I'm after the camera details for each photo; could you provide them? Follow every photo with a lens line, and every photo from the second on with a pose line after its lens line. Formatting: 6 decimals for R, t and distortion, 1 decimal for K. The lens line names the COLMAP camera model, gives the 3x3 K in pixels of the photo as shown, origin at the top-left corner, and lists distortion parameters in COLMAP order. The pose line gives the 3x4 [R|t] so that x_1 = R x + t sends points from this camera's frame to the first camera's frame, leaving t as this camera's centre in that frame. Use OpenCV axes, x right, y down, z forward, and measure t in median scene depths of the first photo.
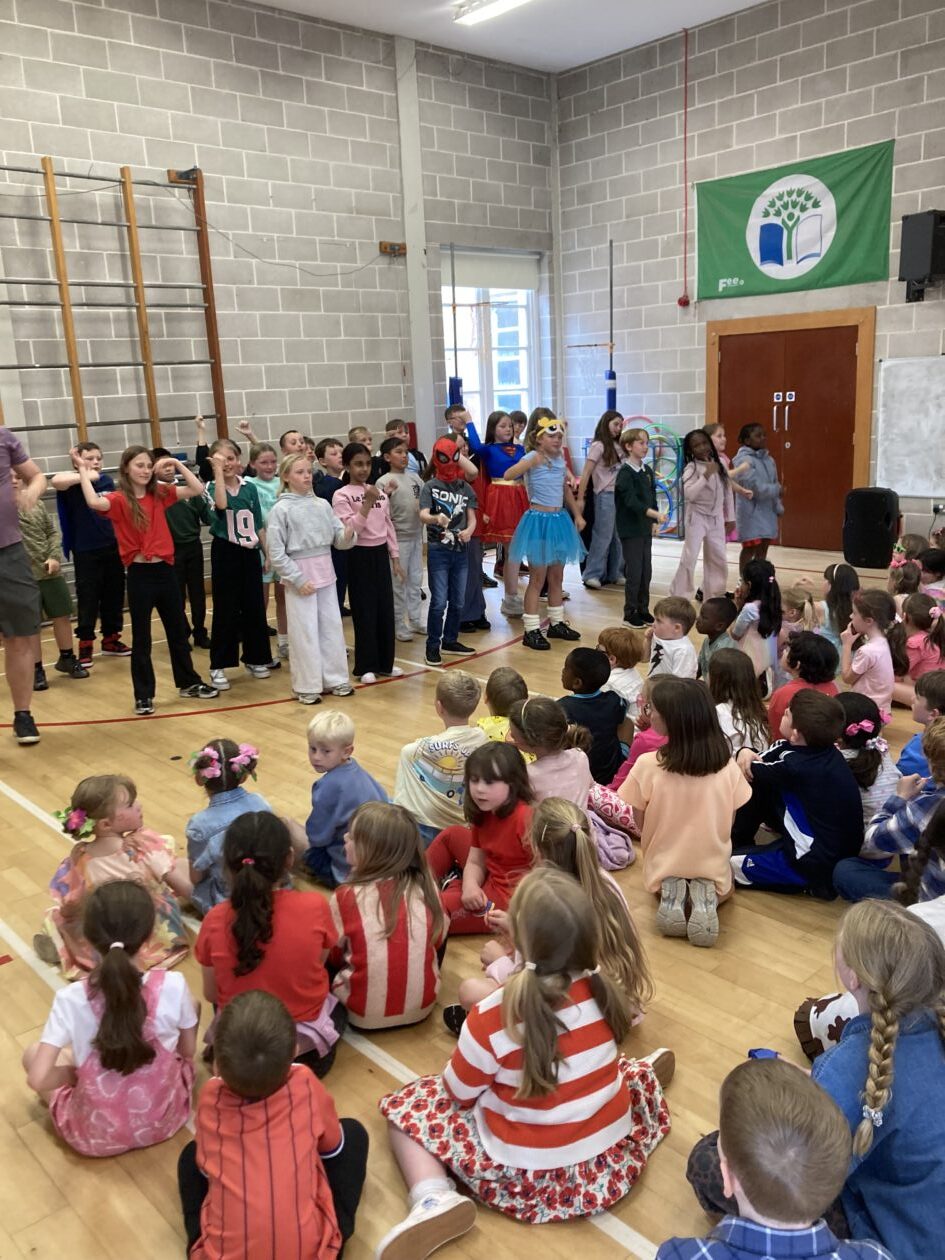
lens RADIAL K [[1042.1, 0, 467.7], [0, 1042.1, 615.1], [0, 0, 1]] dist [0.001454, 0.038147]
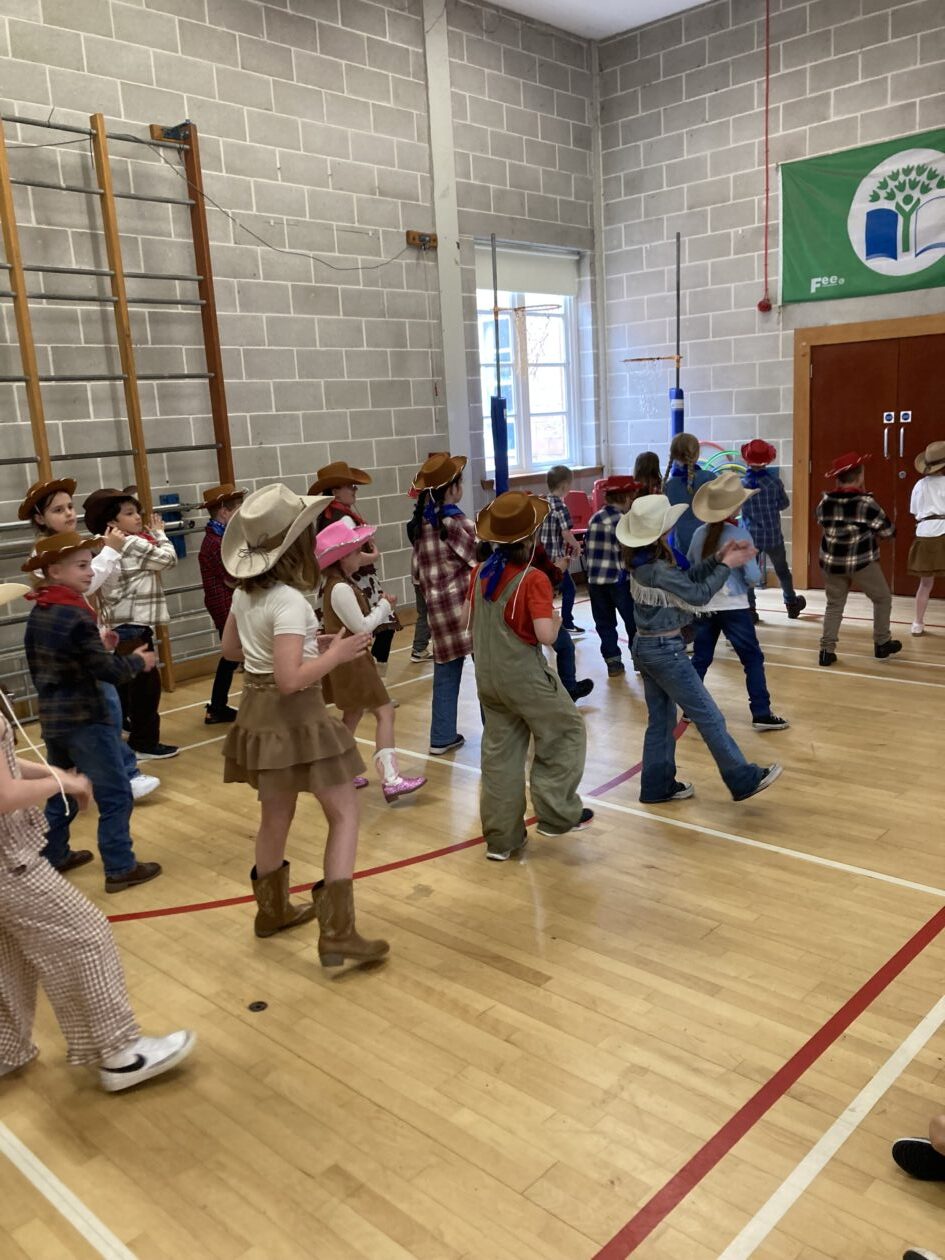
lens RADIAL K [[1042.1, 0, 475.8], [0, 1042.1, 624.4], [0, 0, 1]] dist [0.001454, 0.038147]
pose [[0.997152, -0.022575, 0.071965, -0.103455], [0.024273, 0.999445, -0.022803, -0.034525], [-0.071410, 0.024485, 0.997146, 0.208766]]
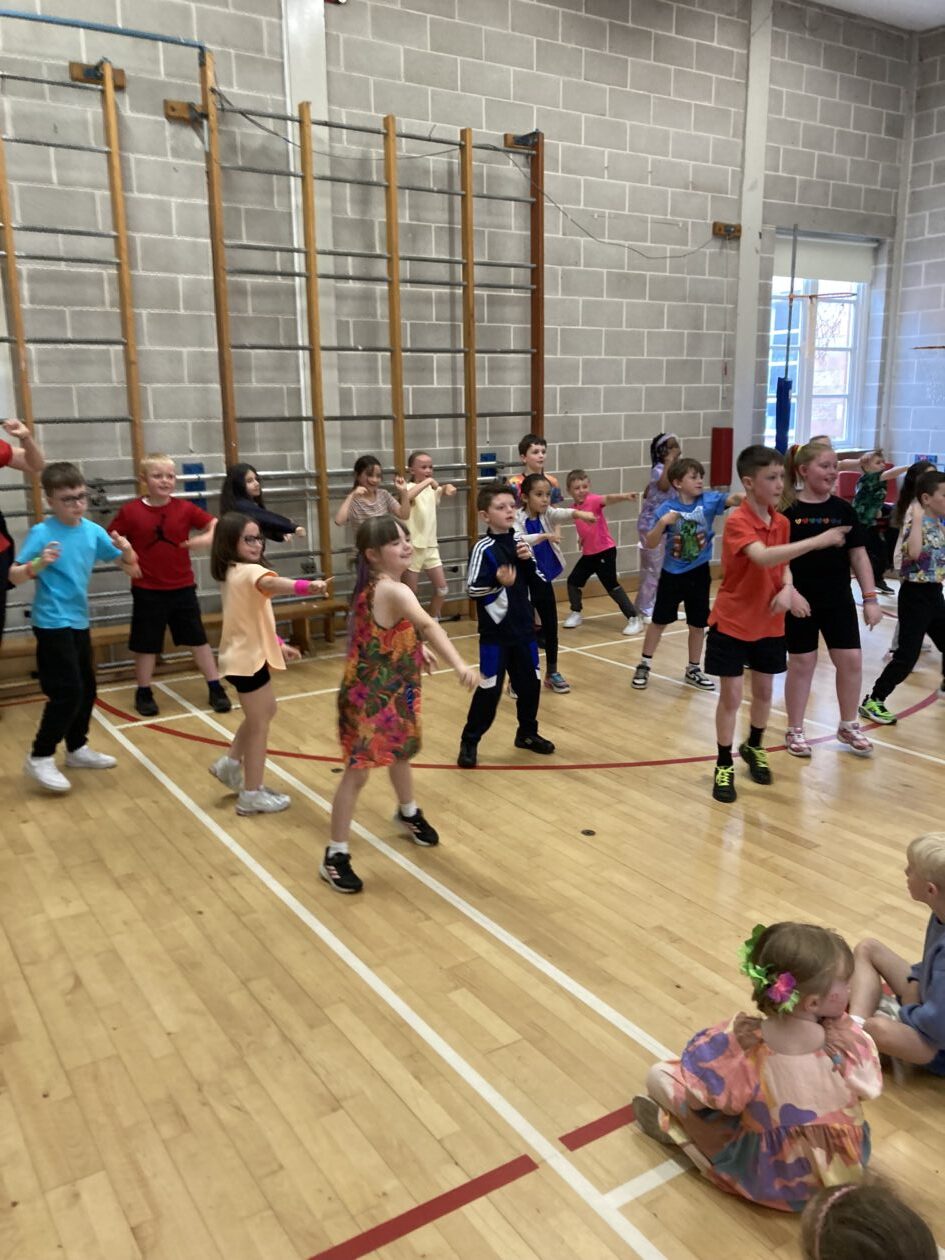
lens RADIAL K [[1042.1, 0, 467.4], [0, 1042.1, 629.6], [0, 0, 1]] dist [0.001454, 0.038147]
pose [[0.985399, 0.070184, -0.155124, -0.138177], [-0.069581, 0.997533, 0.009321, -0.009640], [0.155396, 0.001608, 0.987851, 0.106534]]
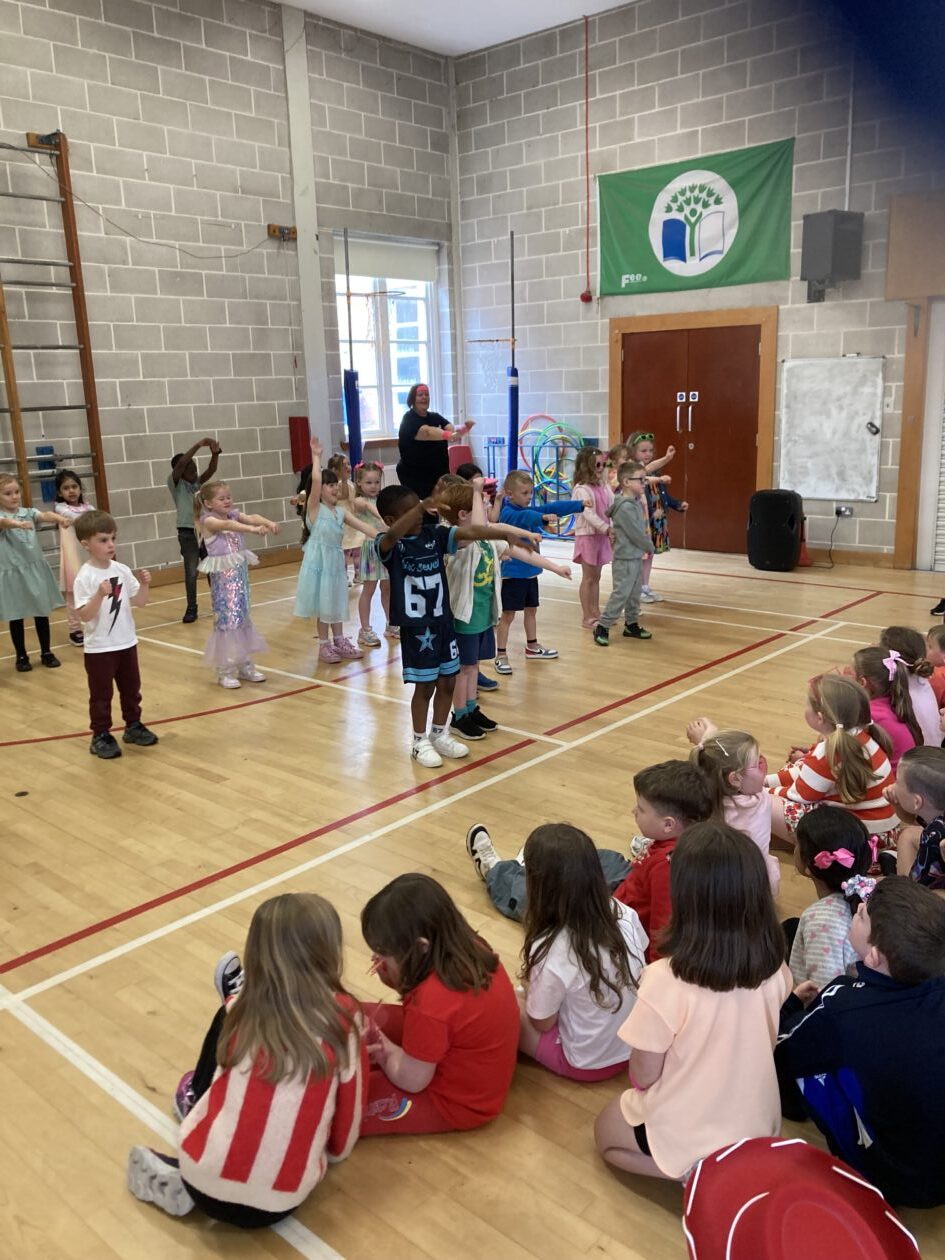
lens RADIAL K [[1042.1, 0, 483.8], [0, 1042.1, 615.5], [0, 0, 1]] dist [0.001454, 0.038147]
pose [[0.994263, -0.006198, 0.106781, 0.006955], [0.006250, 0.999980, -0.000158, -0.004678], [-0.106778, 0.000825, 0.994283, 0.048626]]
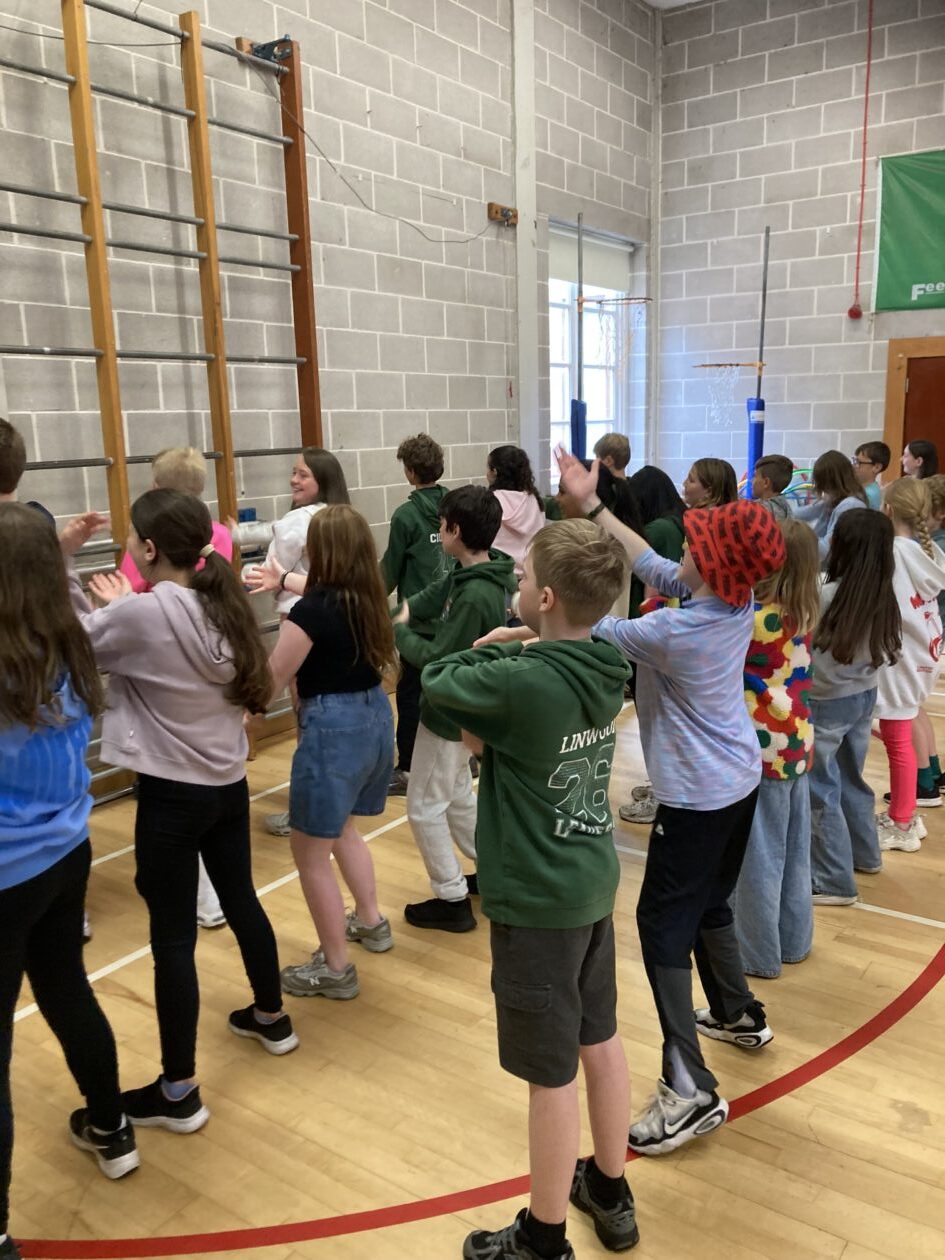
lens RADIAL K [[1042.1, 0, 491.0], [0, 1042.1, 618.4], [0, 0, 1]] dist [0.001454, 0.038147]
pose [[0.973616, -0.017516, 0.227519, -0.263878], [0.025116, 0.999218, -0.030553, -0.066233], [-0.226806, 0.035461, 0.973294, 0.362079]]
